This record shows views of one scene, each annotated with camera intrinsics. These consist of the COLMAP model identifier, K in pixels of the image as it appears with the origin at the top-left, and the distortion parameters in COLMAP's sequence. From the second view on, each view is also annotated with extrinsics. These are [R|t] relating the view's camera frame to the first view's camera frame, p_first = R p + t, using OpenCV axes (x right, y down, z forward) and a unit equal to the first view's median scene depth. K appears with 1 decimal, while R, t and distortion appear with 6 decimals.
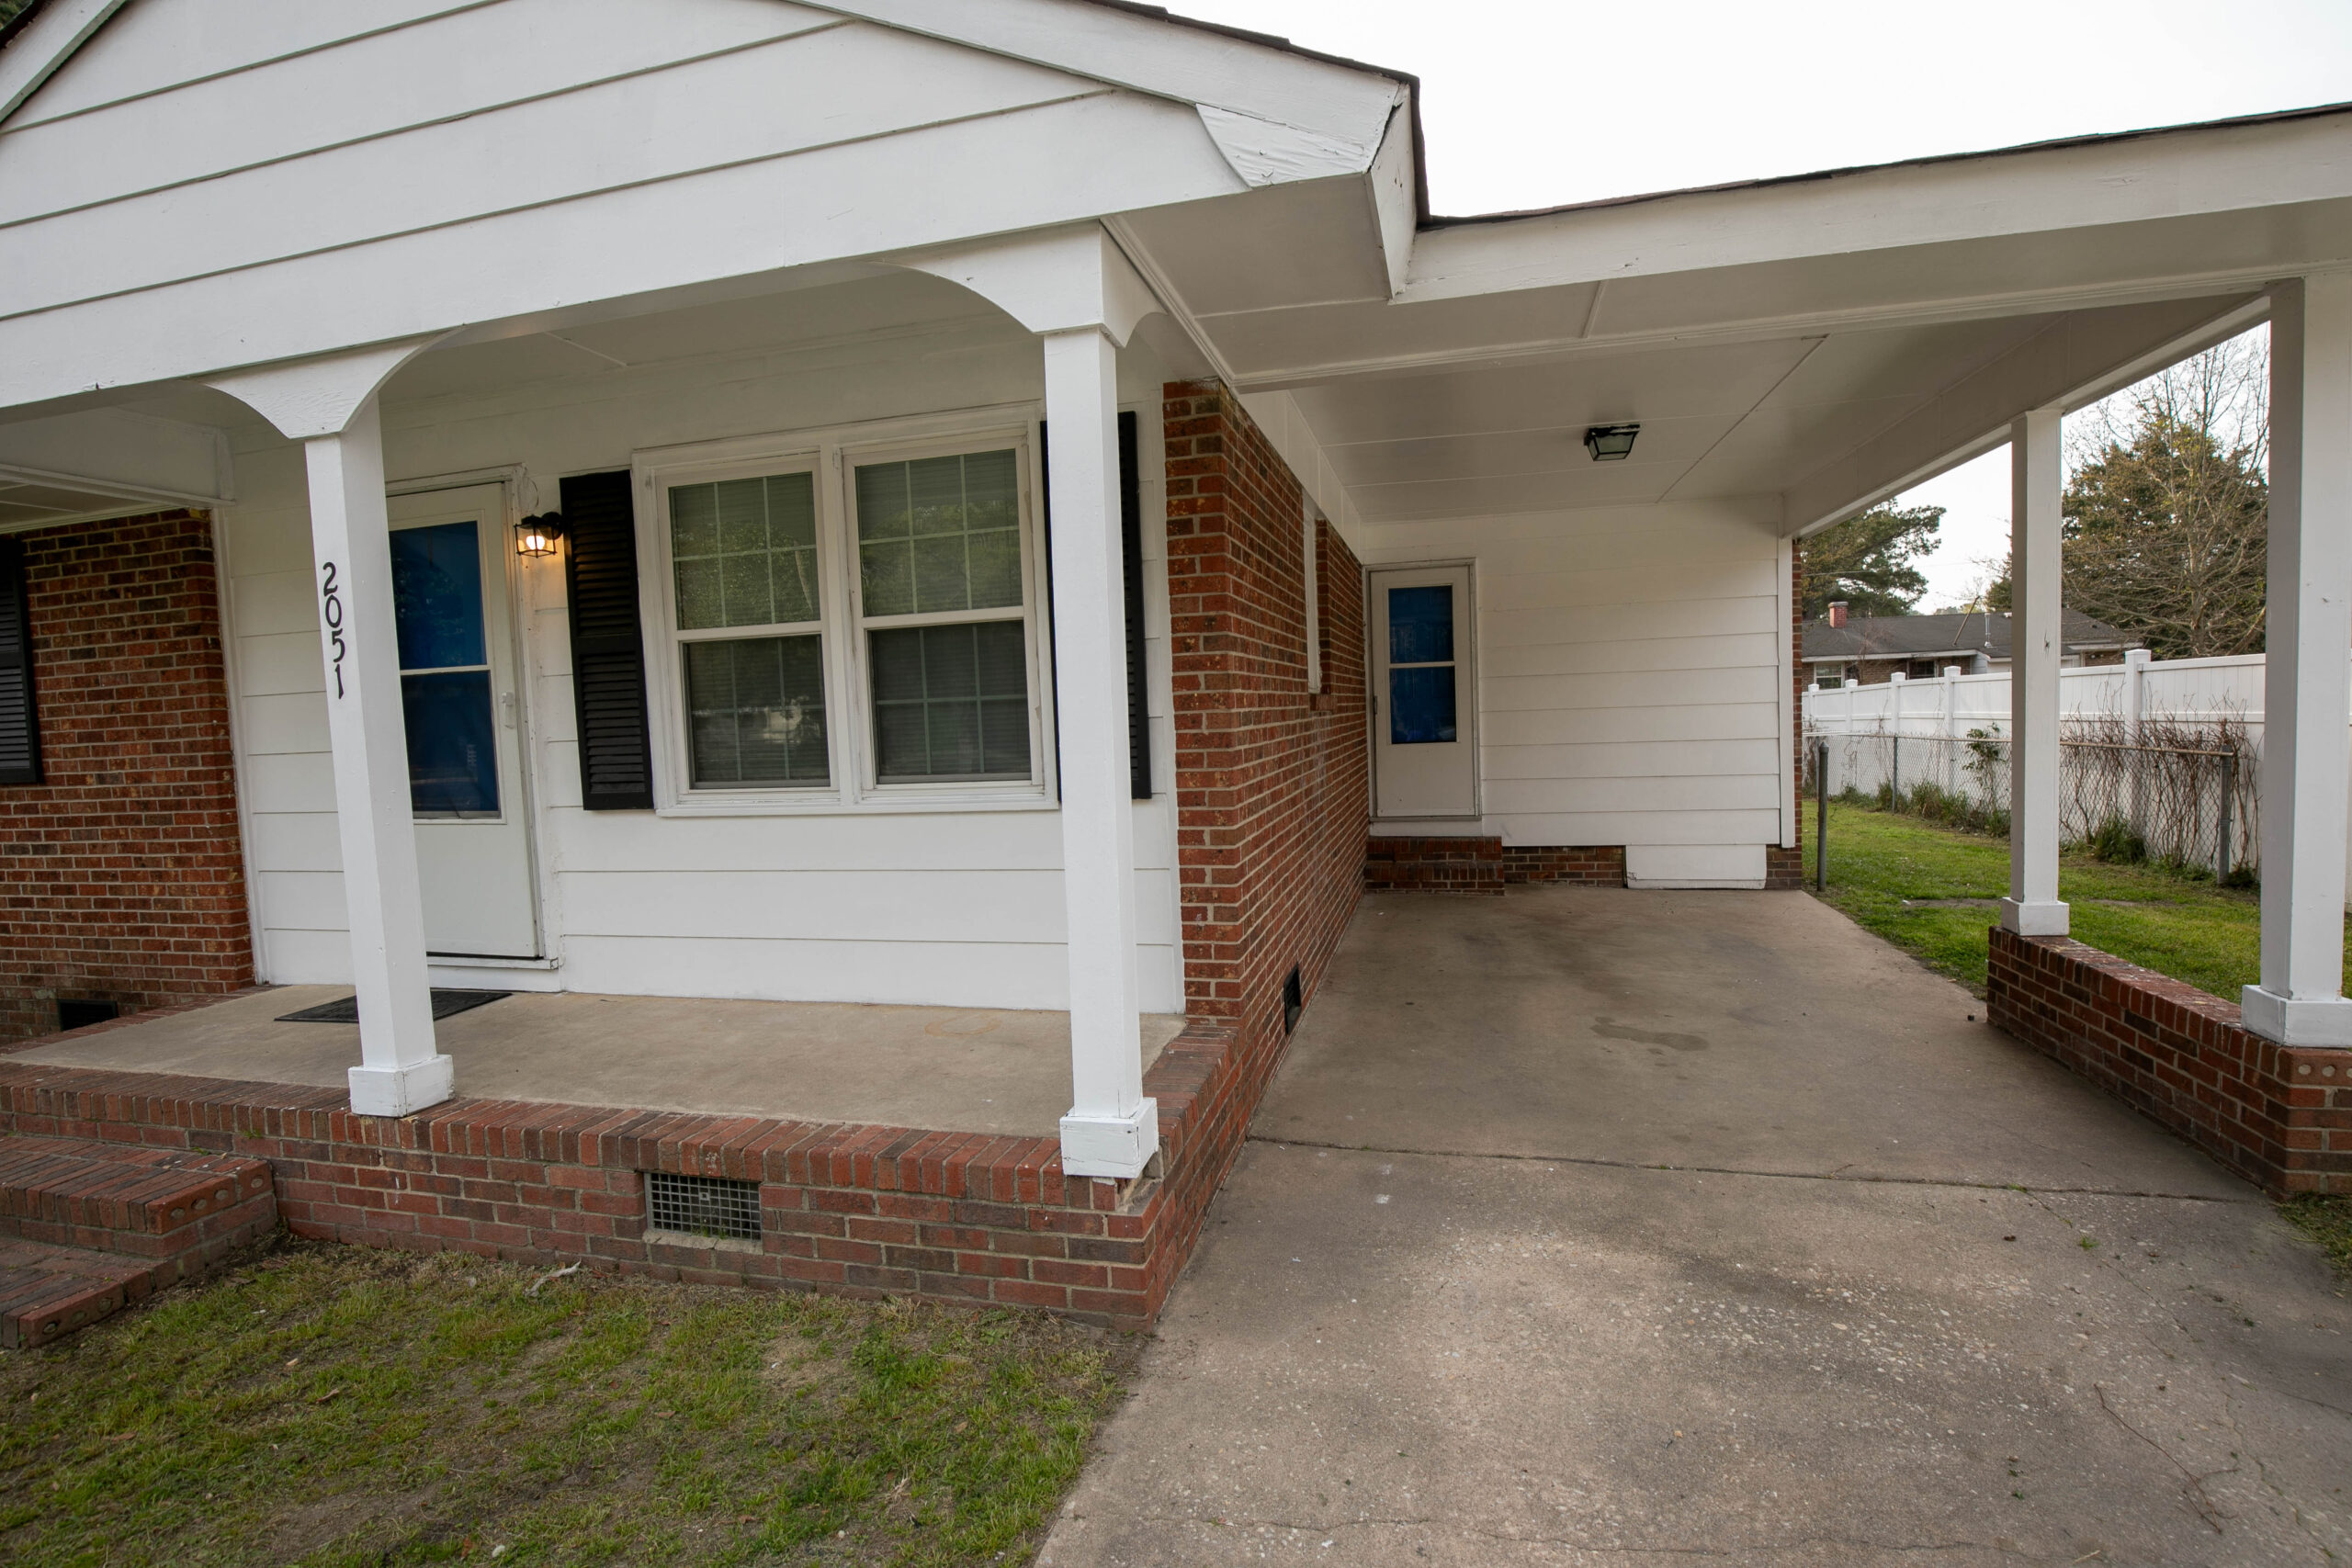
lens RADIAL K [[1074.9, 0, 1187.9], [0, 1074.9, 786.5], [0, 0, 1]] dist [-0.040325, 0.009203]
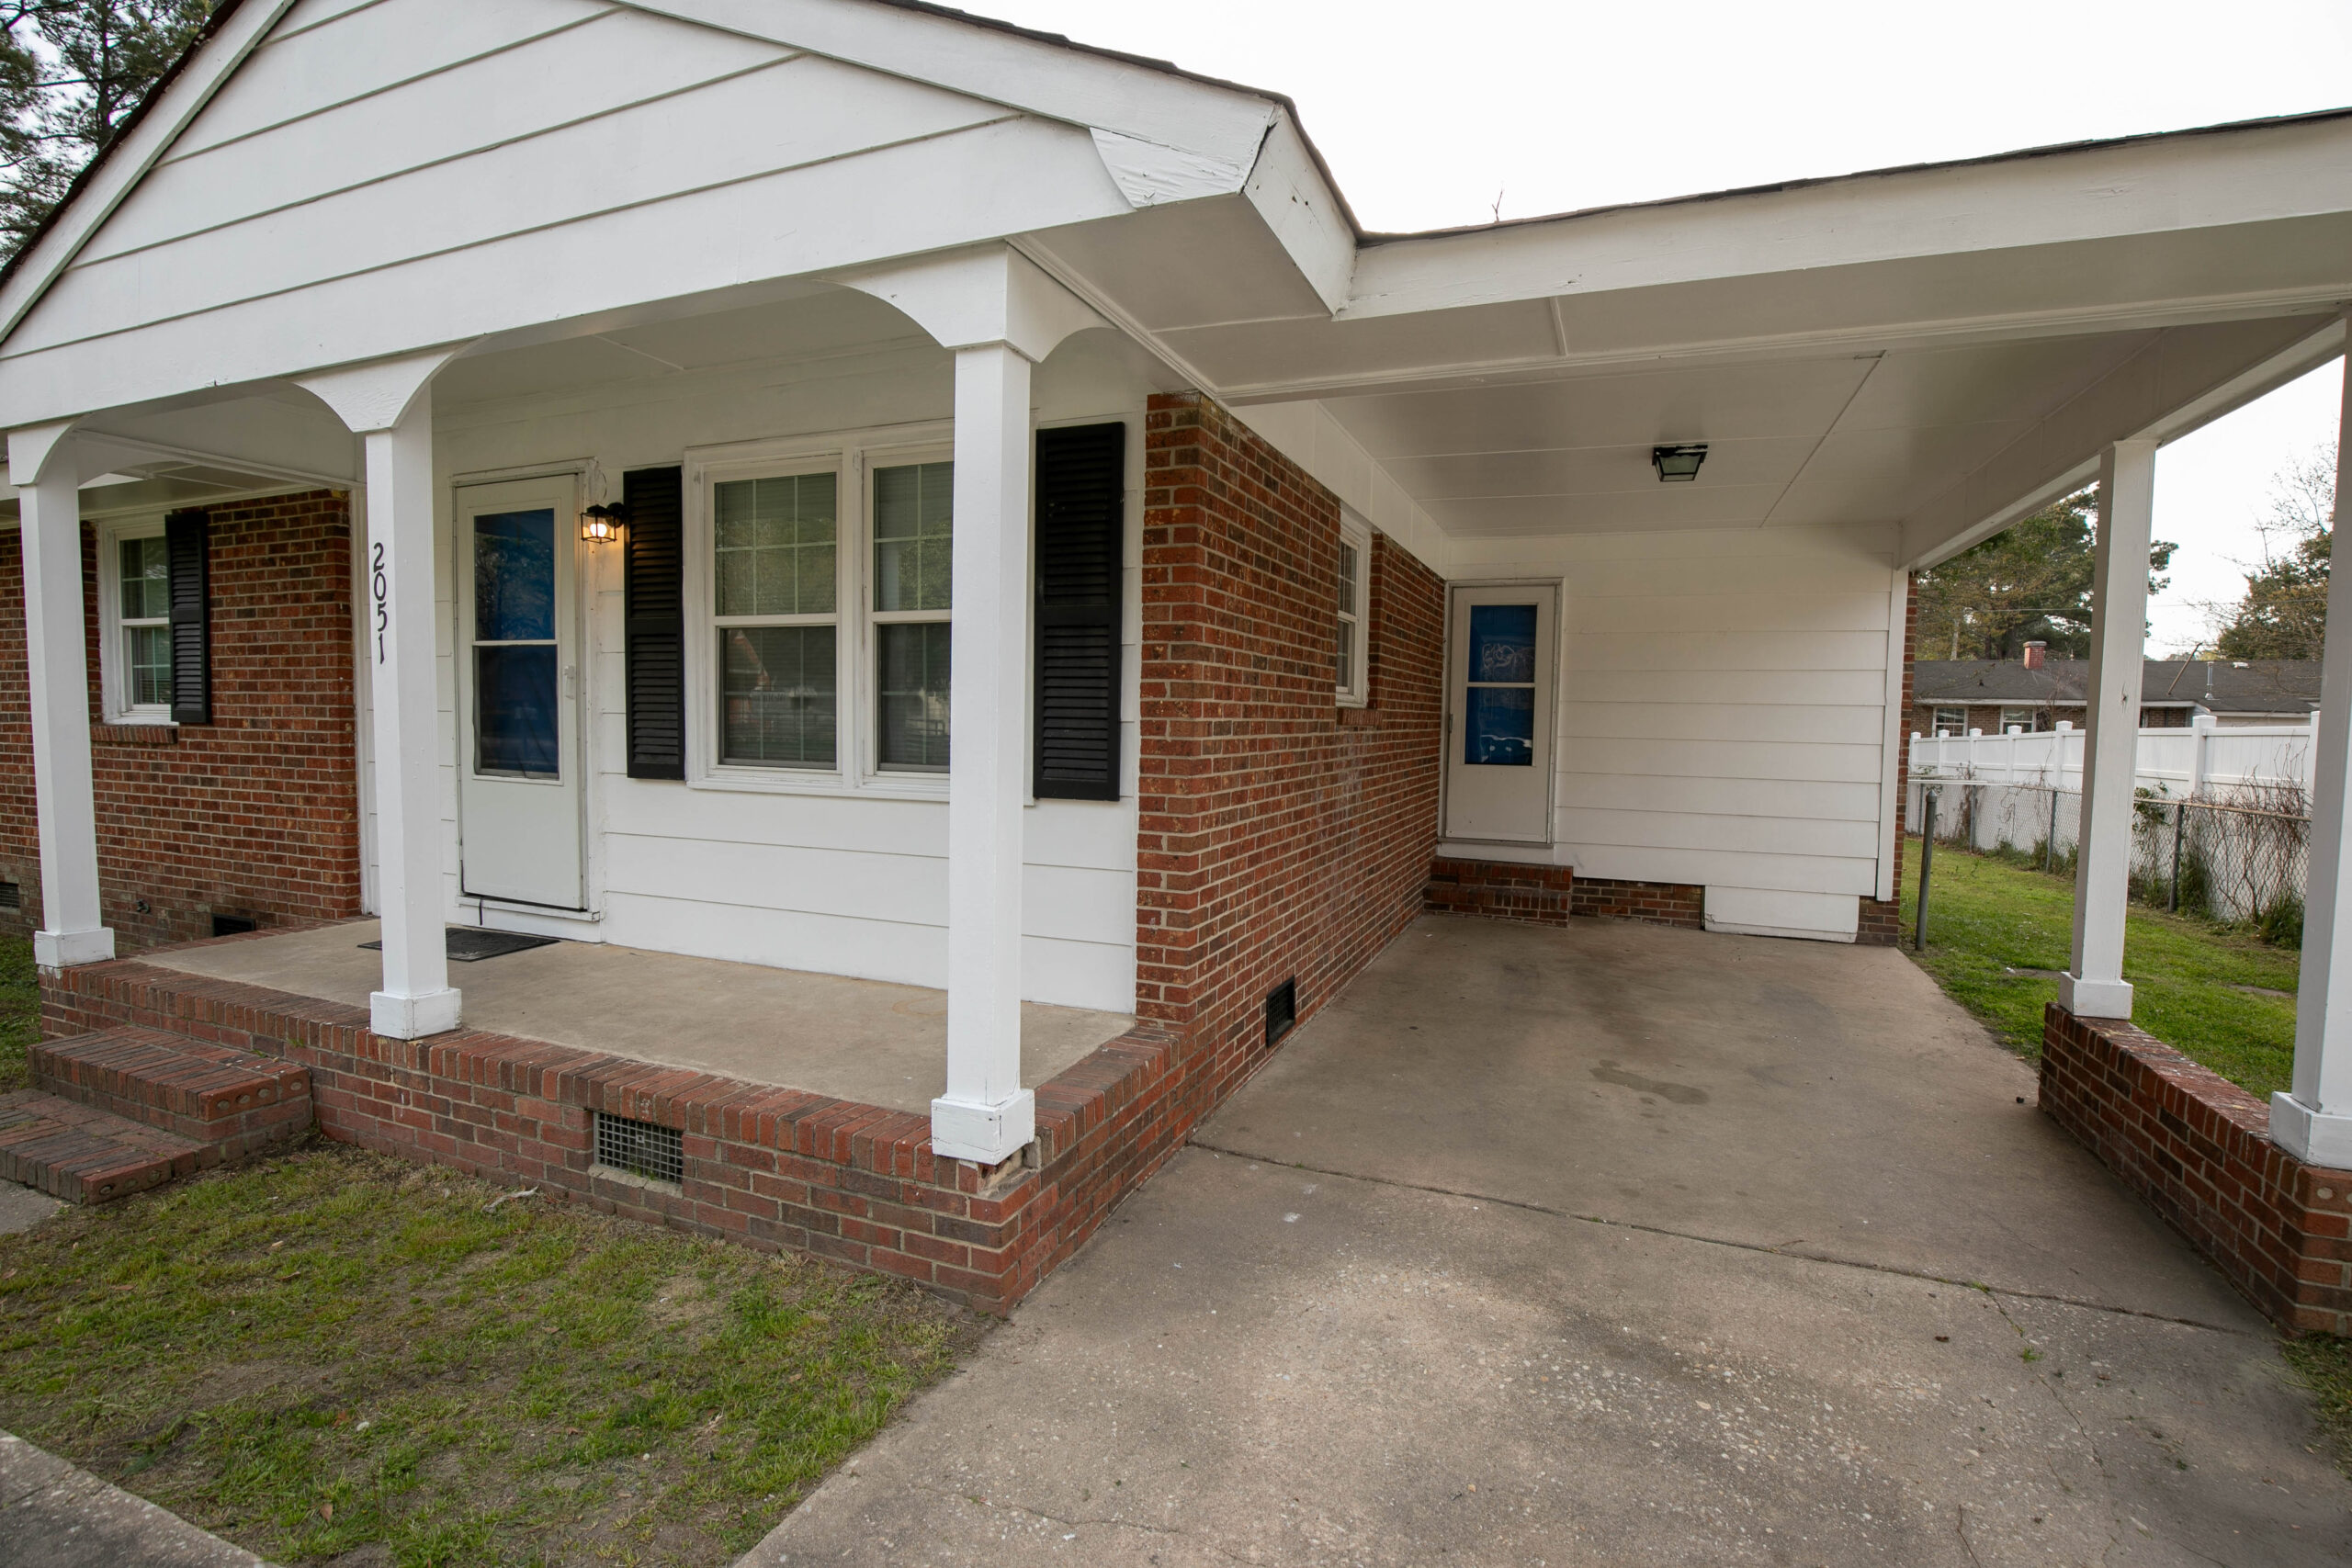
lens RADIAL K [[1072.7, 0, 1190.7], [0, 1072.7, 788.0], [0, 0, 1]] dist [-0.041193, 0.009514]
pose [[0.989232, 0.064896, -0.131178, 0.172082], [-0.065204, 0.997870, 0.001948, -0.008062], [0.131025, 0.006626, 0.991357, -0.000035]]
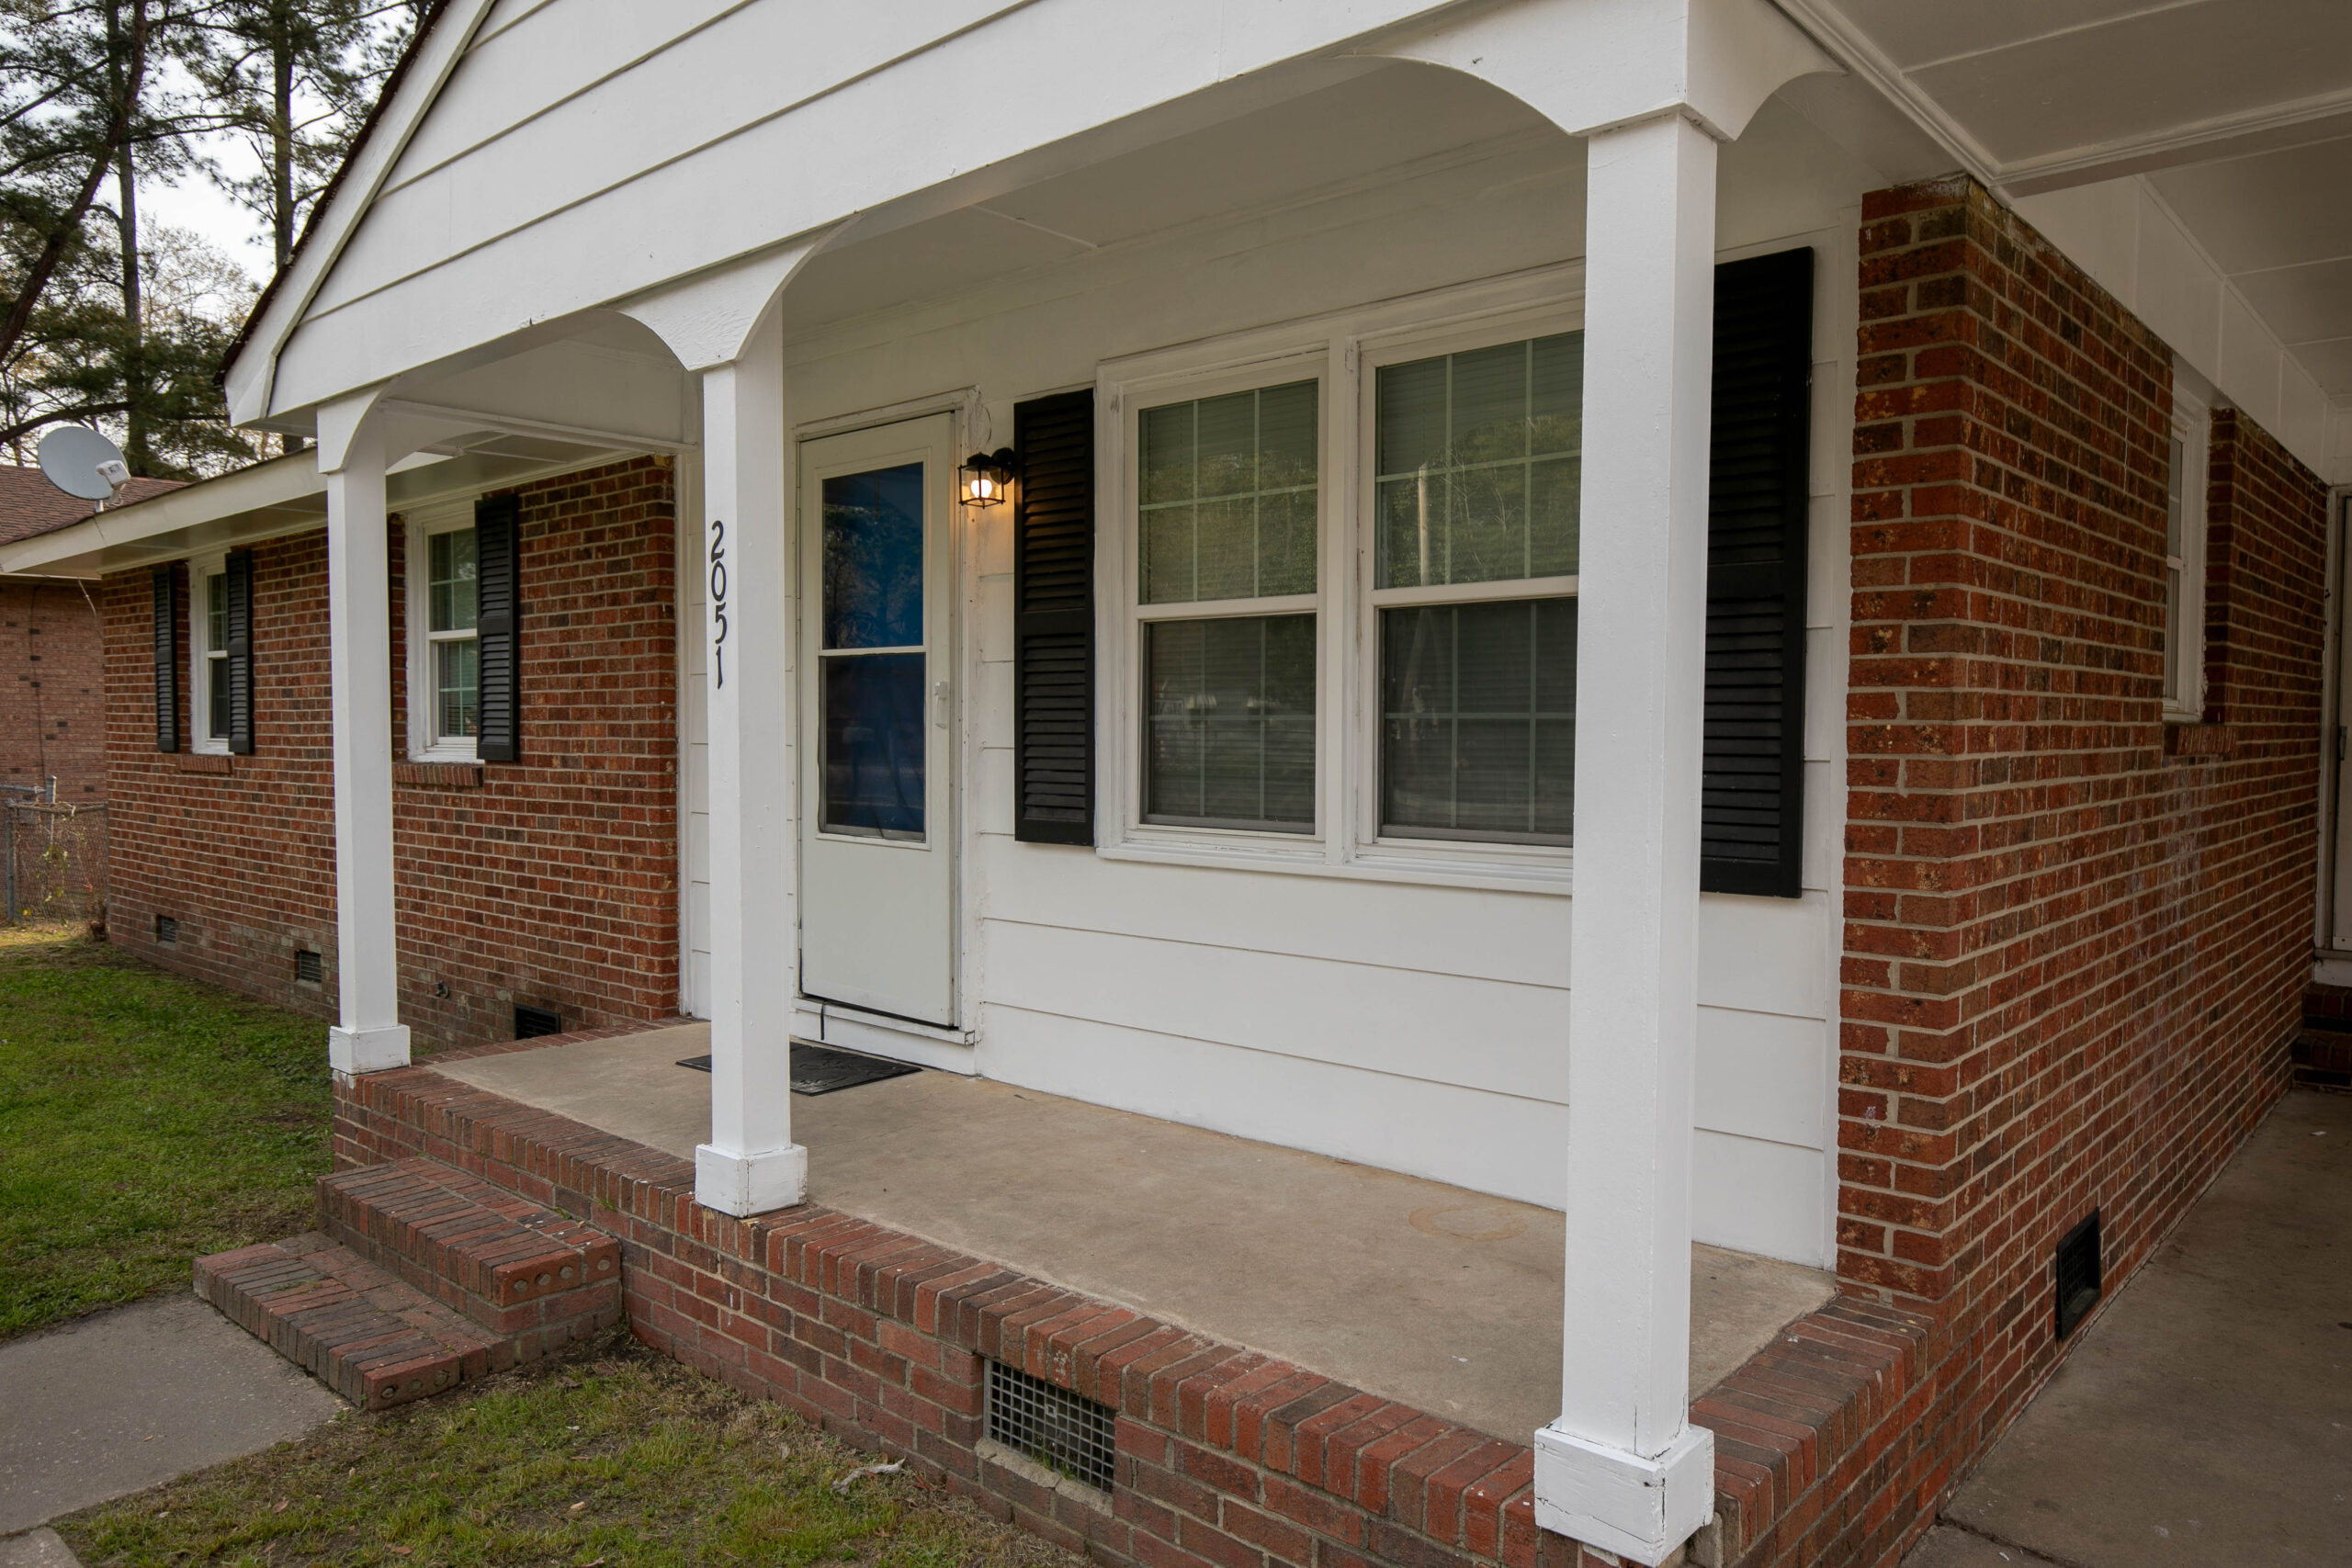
lens RADIAL K [[1566.8, 0, 1197.4], [0, 1566.8, 786.4], [0, 0, 1]] dist [0.002277, 0.000337]
pose [[0.886514, 0.059675, -0.458838, 0.066206], [-0.069908, 0.997539, -0.005332, -0.022935], [0.457390, 0.036803, 0.888504, 0.080766]]
